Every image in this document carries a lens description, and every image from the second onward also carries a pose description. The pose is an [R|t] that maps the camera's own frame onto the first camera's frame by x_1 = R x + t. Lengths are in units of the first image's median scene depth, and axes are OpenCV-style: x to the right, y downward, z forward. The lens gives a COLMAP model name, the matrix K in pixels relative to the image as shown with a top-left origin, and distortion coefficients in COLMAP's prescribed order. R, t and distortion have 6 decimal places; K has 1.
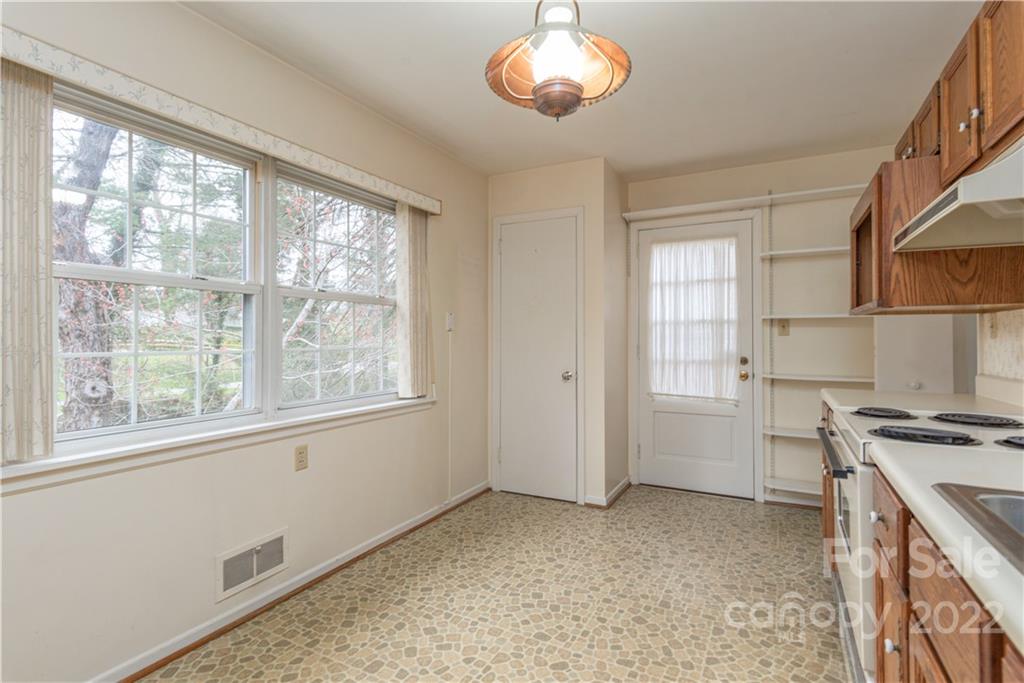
lens RADIAL K [[504.7, 0, 512.5], [0, 504.7, 330.9], [0, 0, 1]] dist [0.012508, -0.000826]
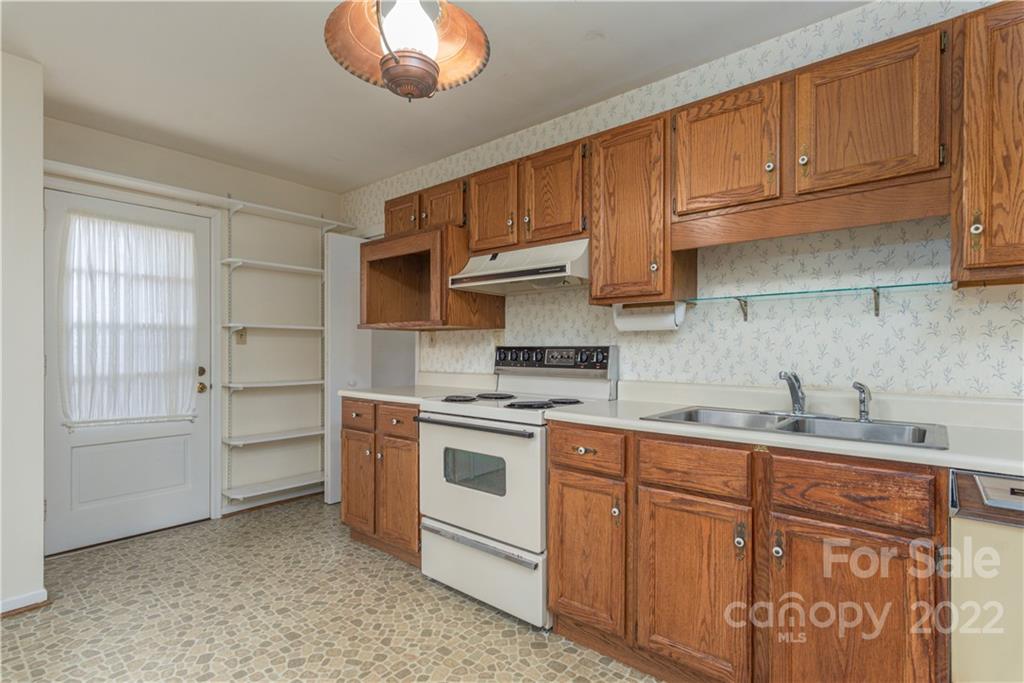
lens RADIAL K [[504.7, 0, 495.5], [0, 504.7, 351.5], [0, 0, 1]] dist [0.012508, -0.000826]
pose [[0.229693, -0.003401, 0.973257, -0.332588], [-0.017970, 0.999809, 0.007735, 0.006700], [-0.973097, -0.019266, 0.229588, 0.289079]]
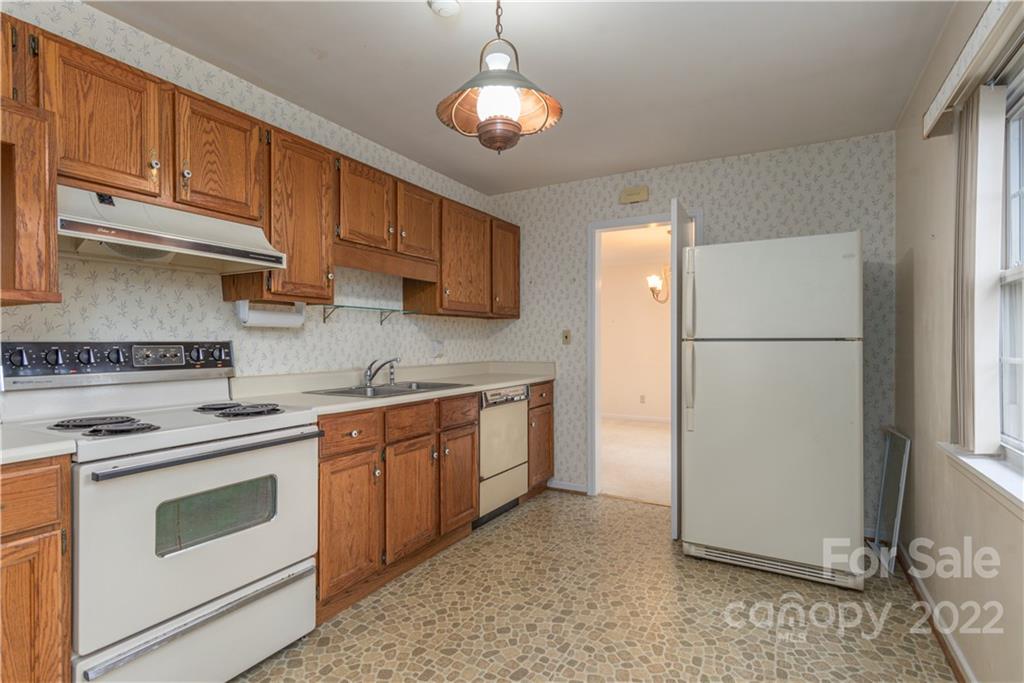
lens RADIAL K [[504.7, 0, 508.5], [0, 504.7, 347.2], [0, 0, 1]] dist [0.012508, -0.000826]
pose [[-0.999619, -0.000316, 0.027618, 0.267747], [-0.000482, 0.999982, -0.006027, 0.017566], [-0.027615, -0.006038, -0.999600, 1.421935]]
